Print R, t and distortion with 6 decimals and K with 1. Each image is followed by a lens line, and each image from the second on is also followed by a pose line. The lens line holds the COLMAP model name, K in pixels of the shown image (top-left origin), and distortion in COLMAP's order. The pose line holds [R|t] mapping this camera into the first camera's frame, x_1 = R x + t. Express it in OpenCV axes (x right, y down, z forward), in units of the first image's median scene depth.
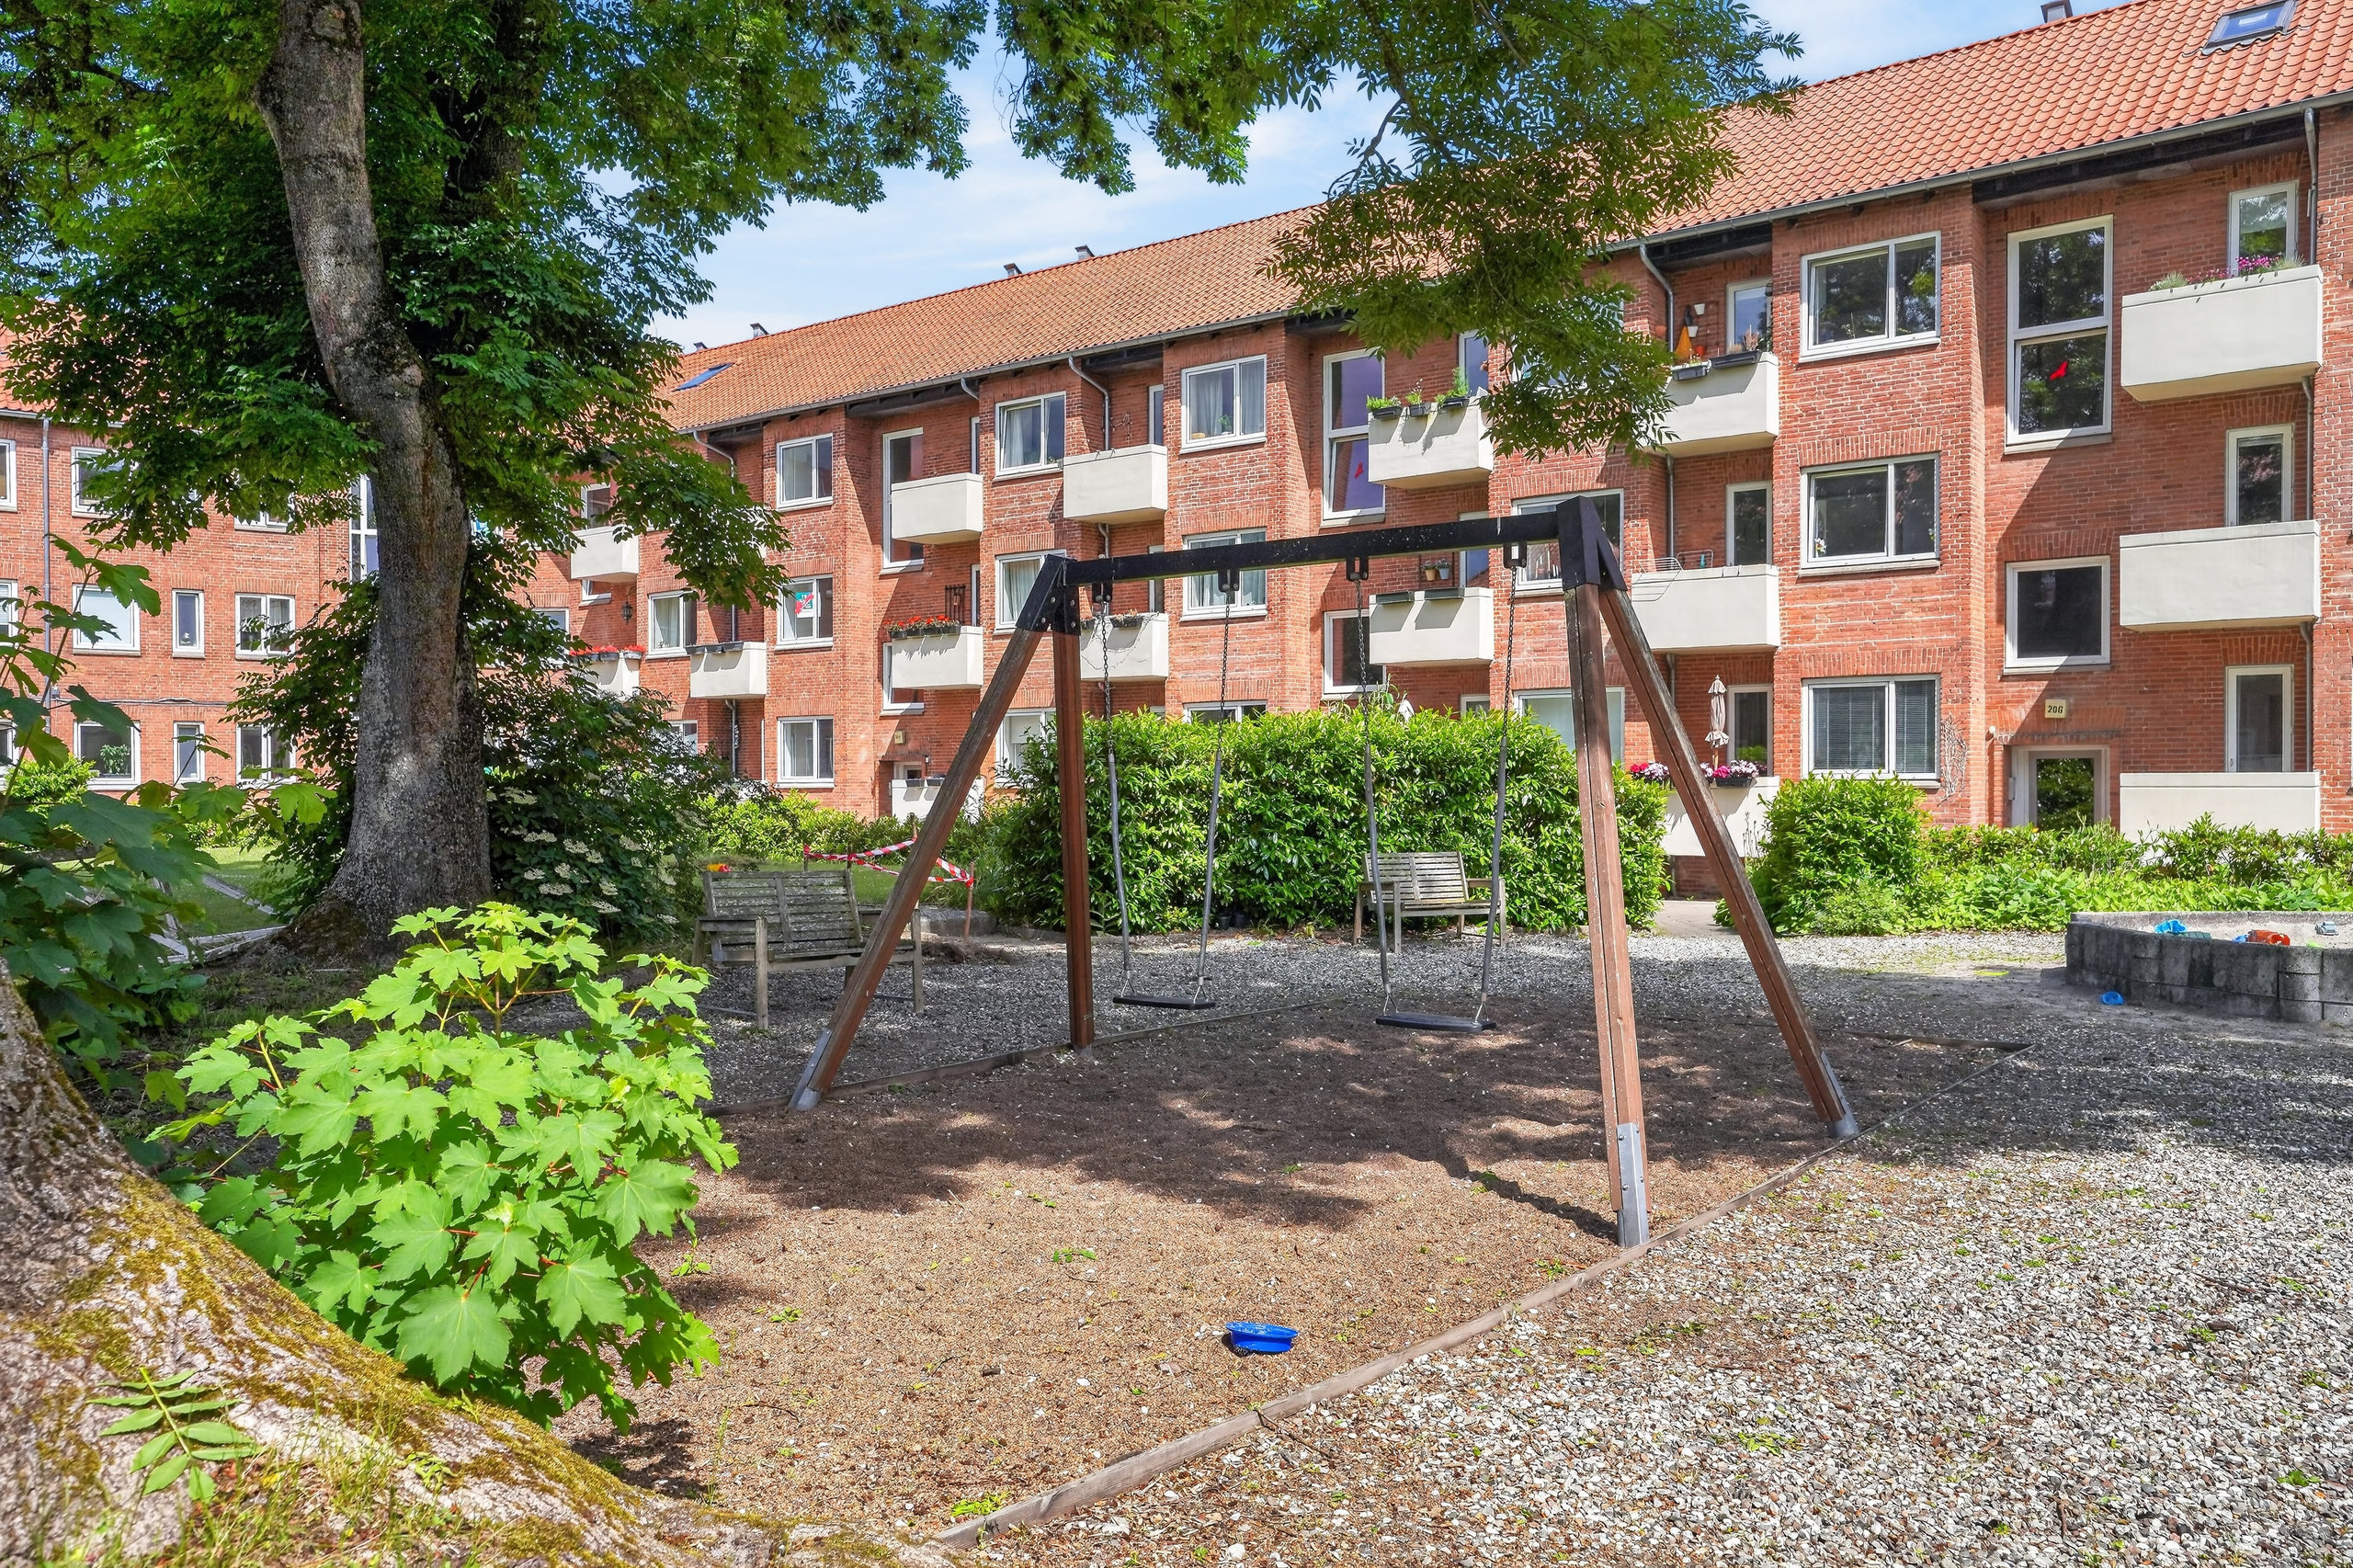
lens RADIAL K [[1820.3, 0, 1185.0], [0, 1820.3, 771.4], [0, 0, 1]] dist [-0.003185, 0.050473]
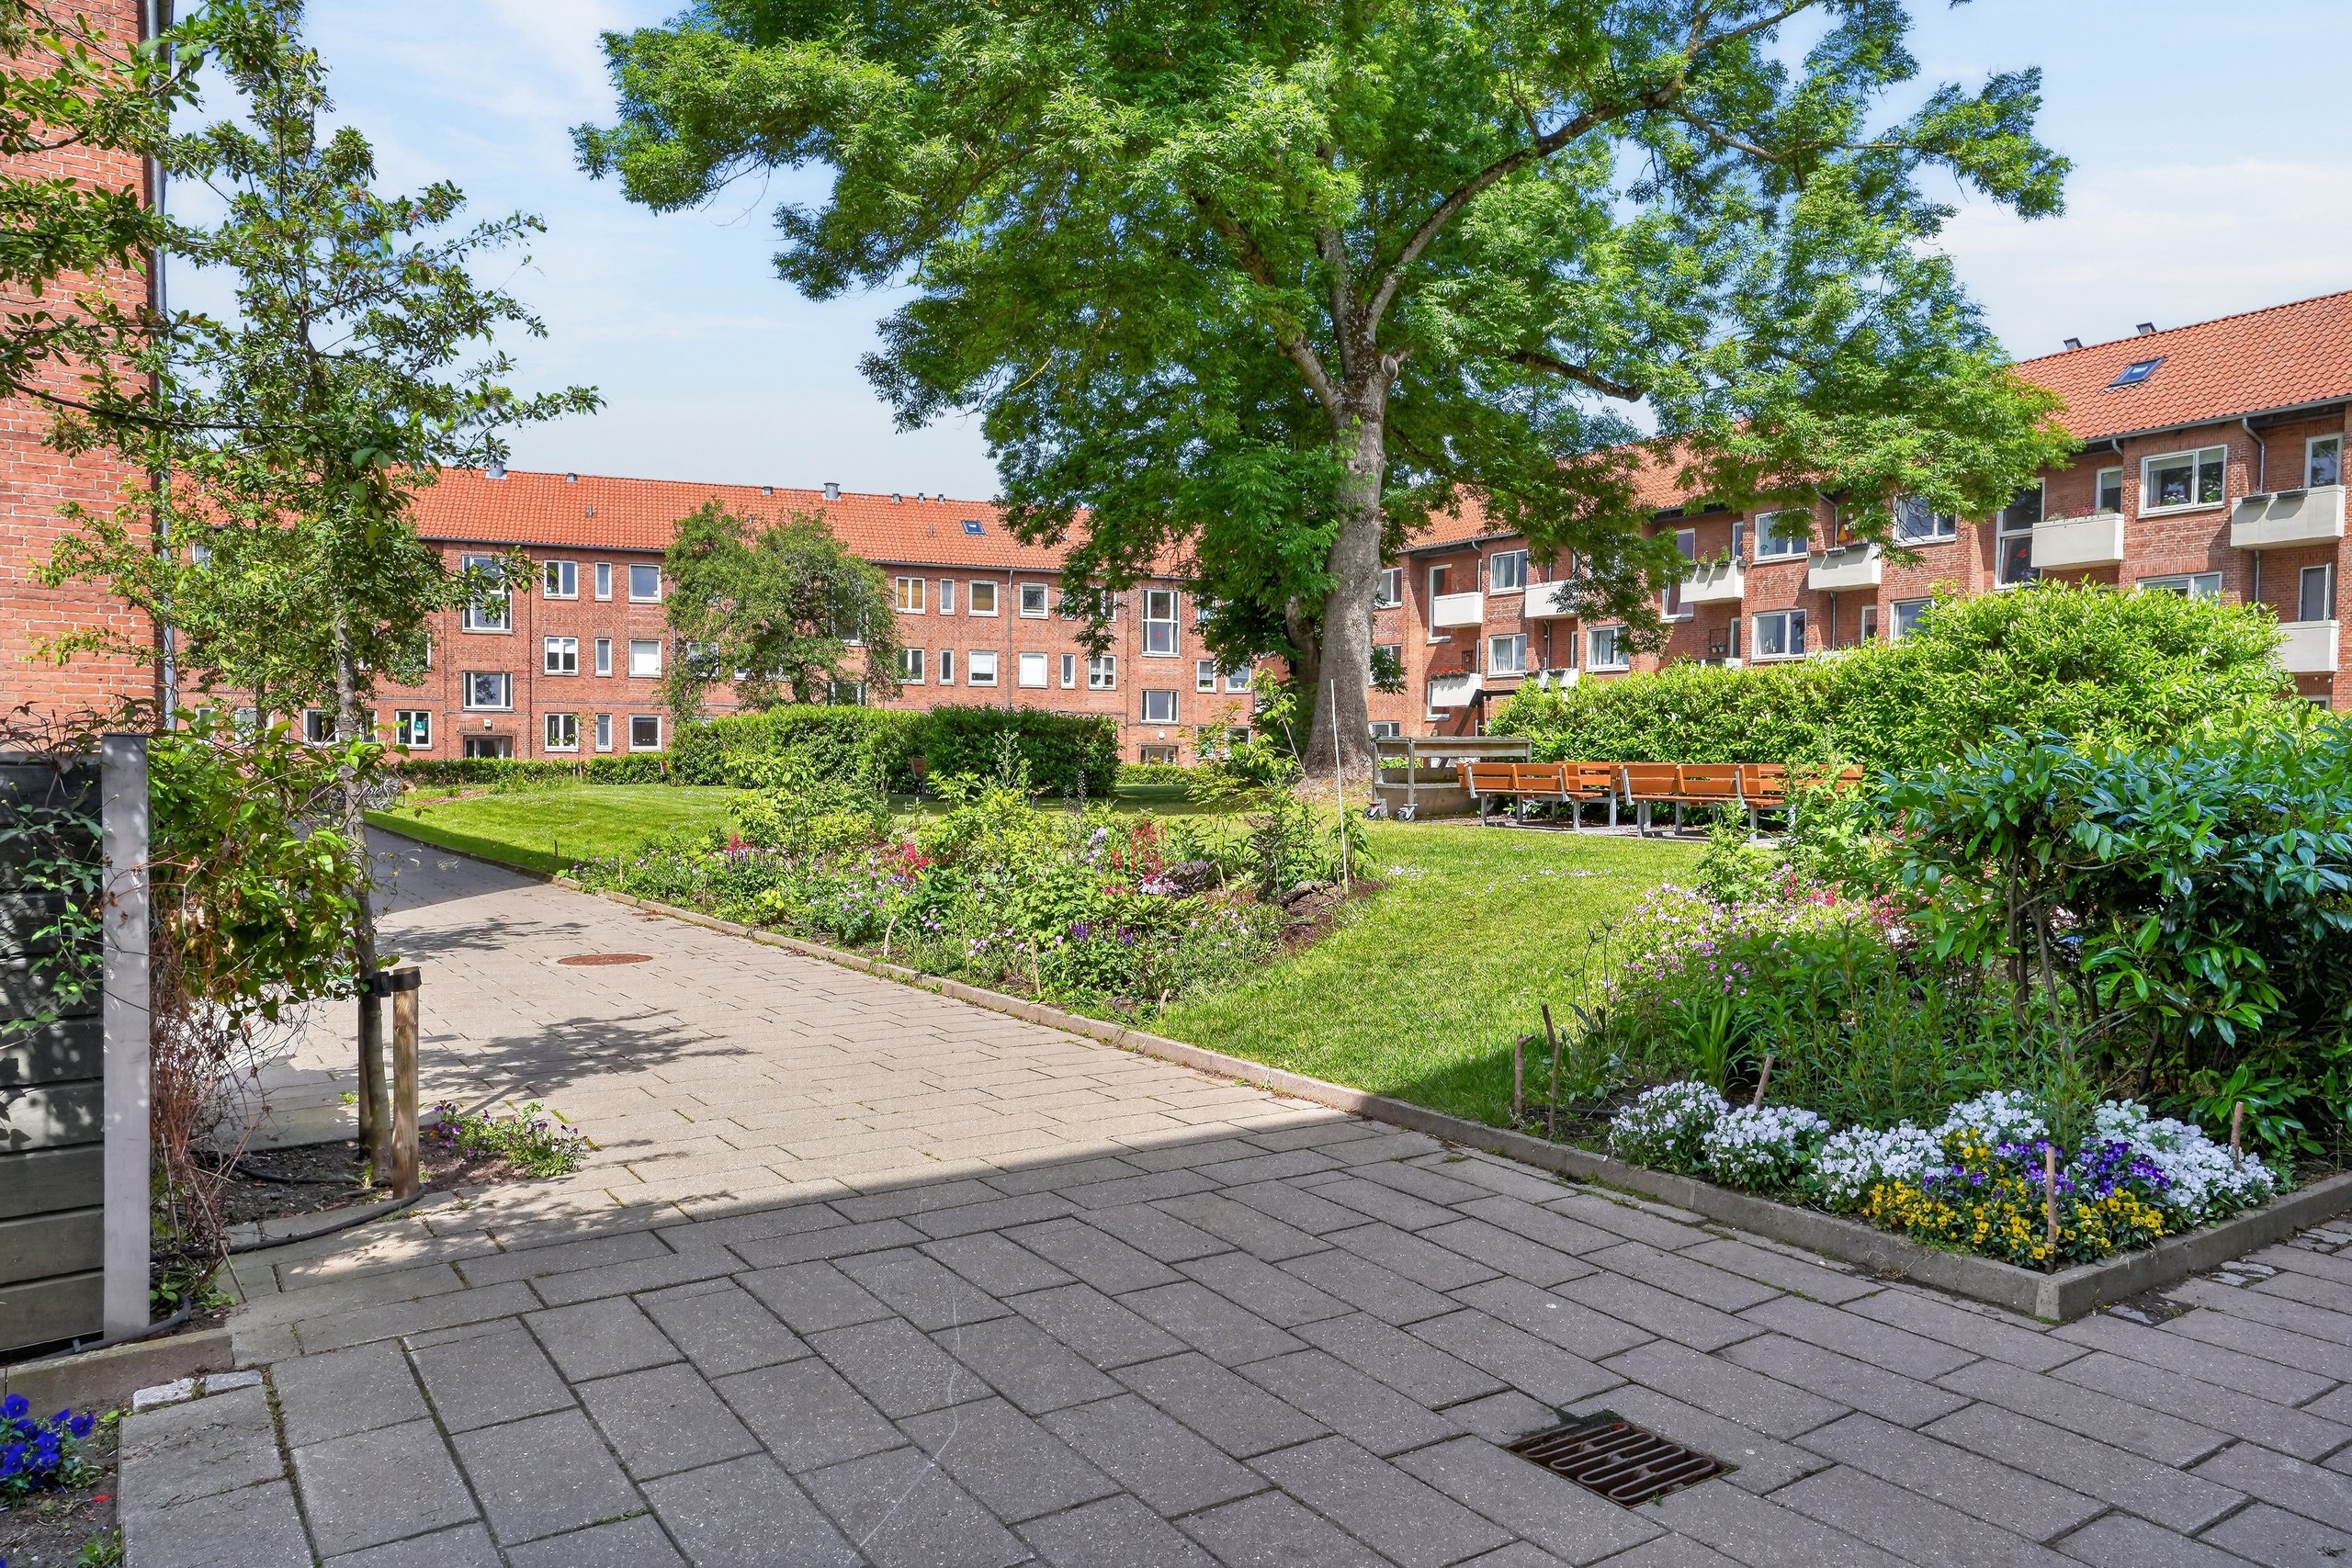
lens RADIAL K [[1576.1, 0, 1172.4], [0, 1576.1, 821.1], [0, 0, 1]] dist [-0.026098, 0.024731]
pose [[0.949898, 0.024883, -0.311568, 0.098851], [-0.013458, 0.999158, 0.038766, 0.013724], [0.312270, -0.032631, 0.949433, -0.665154]]
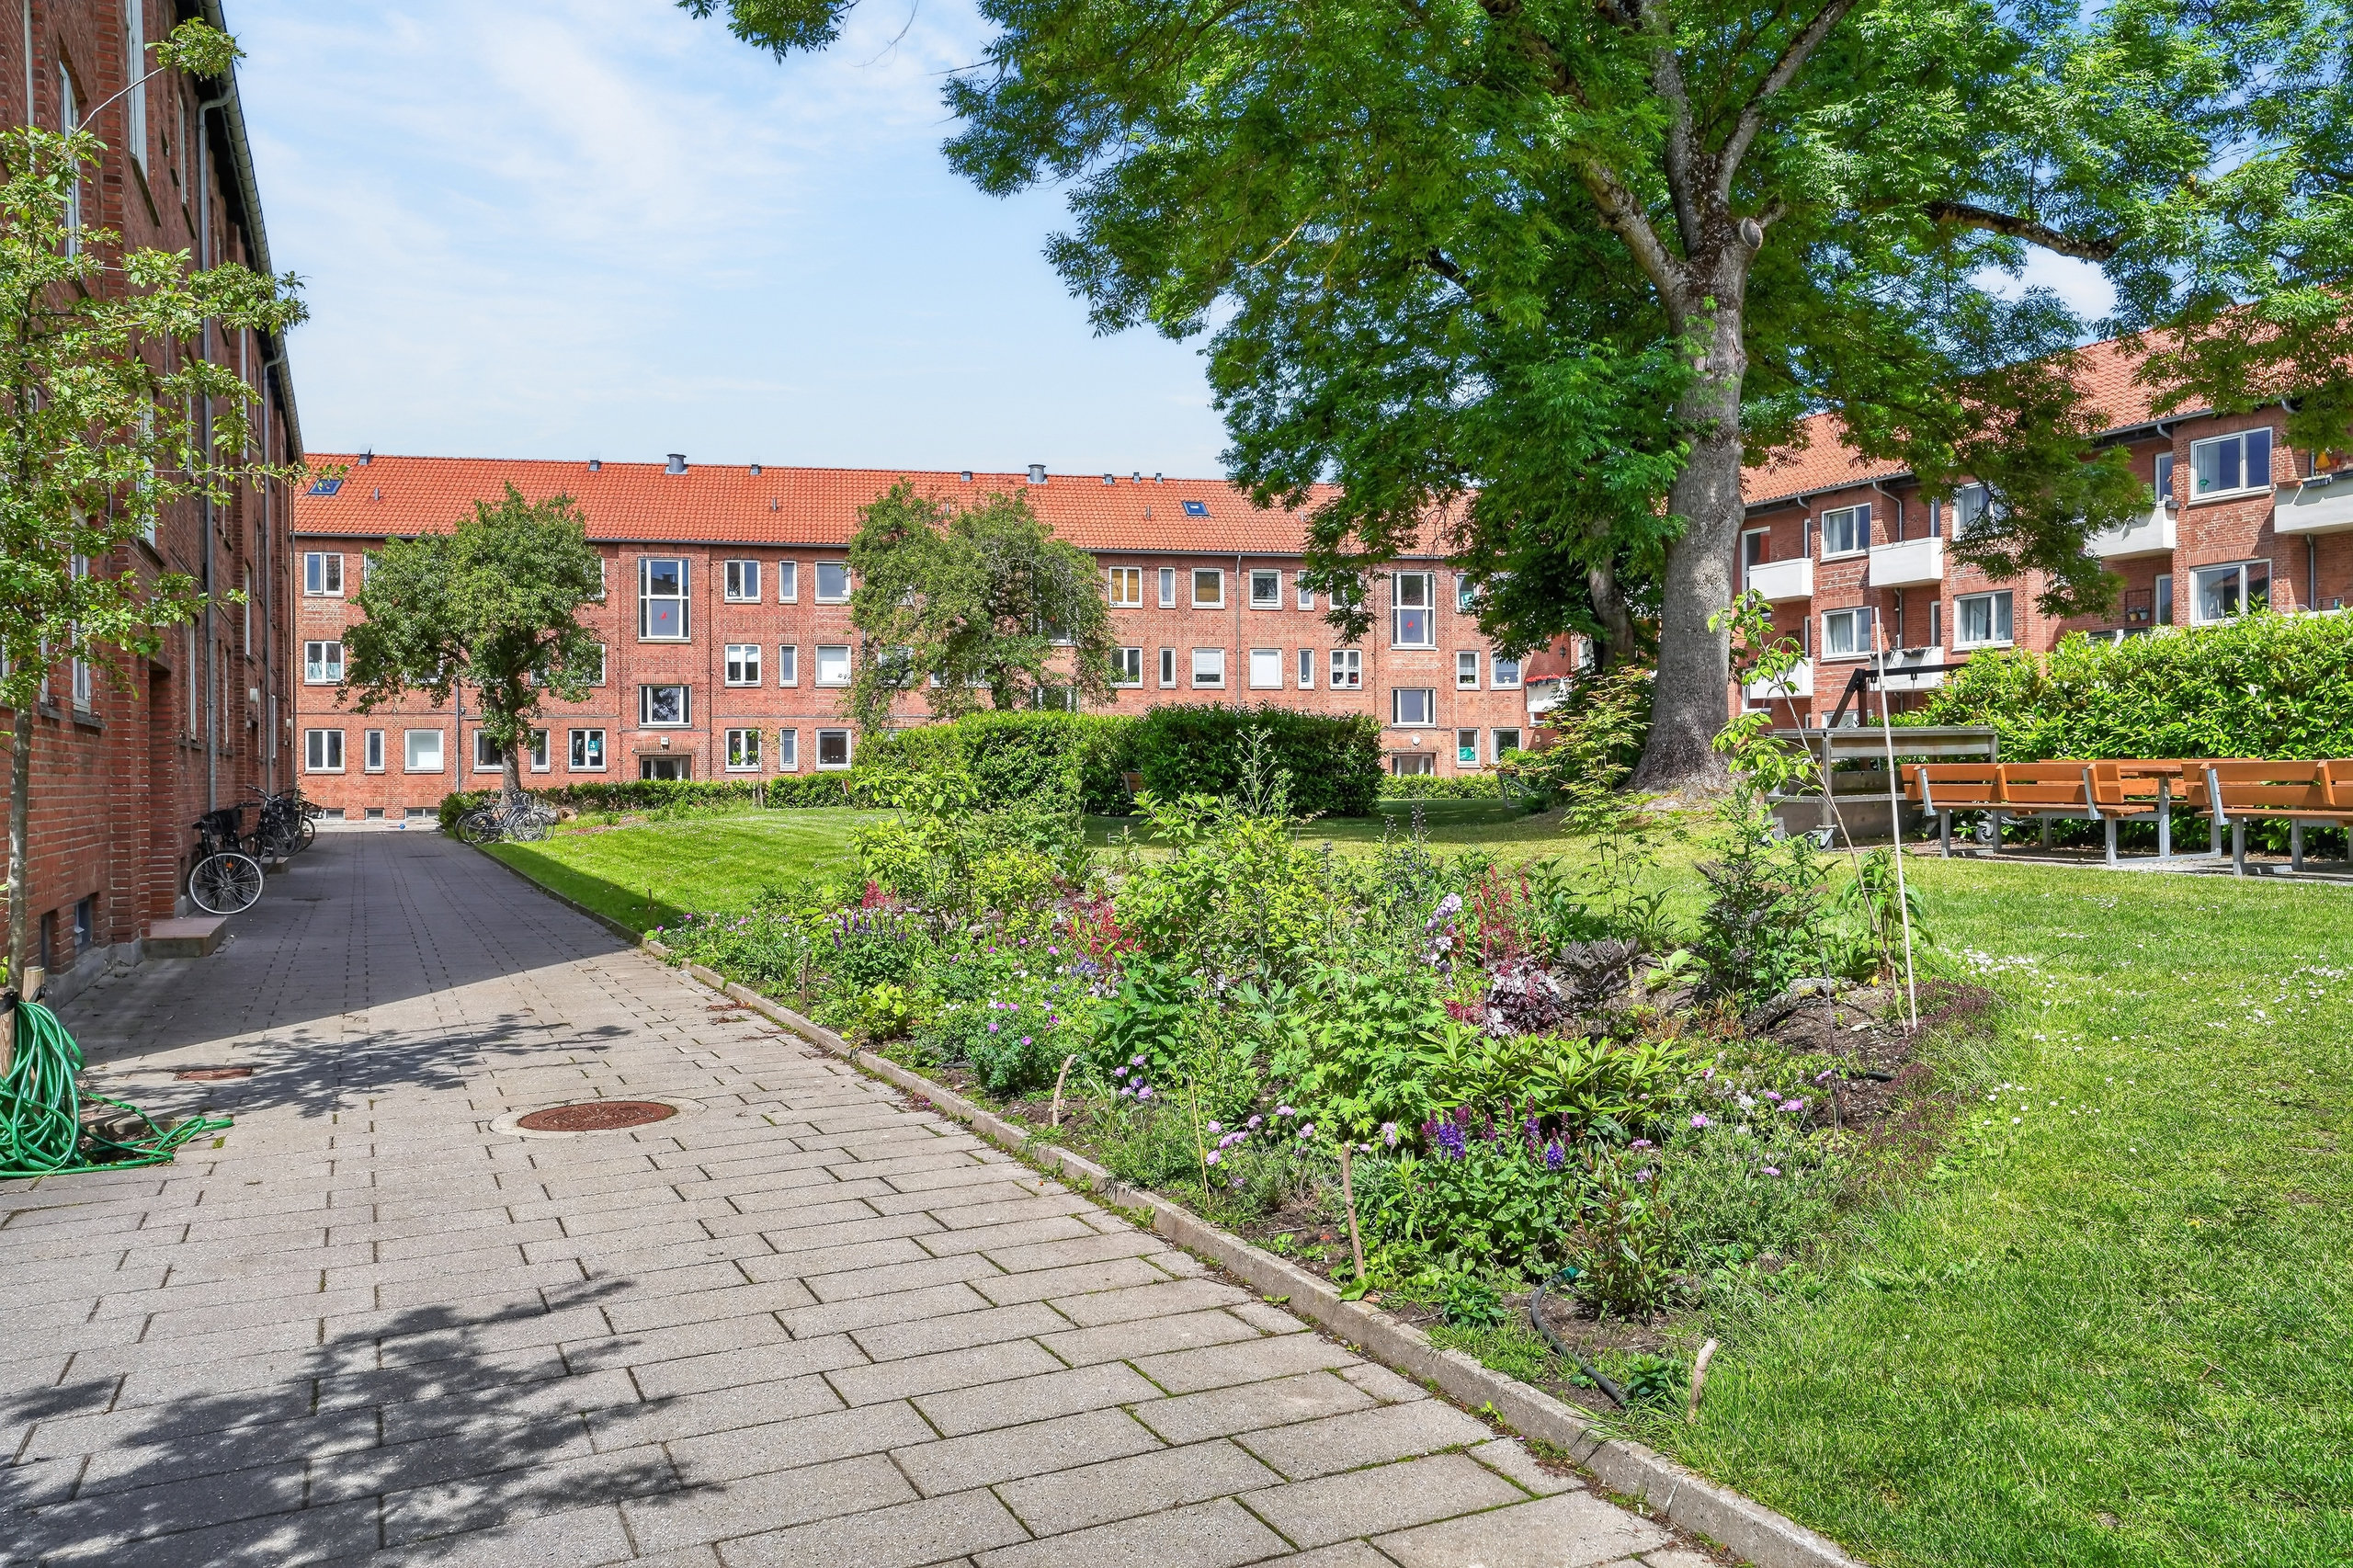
lens RADIAL K [[1709.5, 0, 1176.7], [0, 1709.5, 769.5], [0, 0, 1]] dist [0.018775, 0.025440]
pose [[0.897990, -0.003639, -0.440001, 0.044614], [0.003713, 0.999993, -0.000691, 0.014210], [0.440000, -0.001013, 0.897997, -0.553605]]
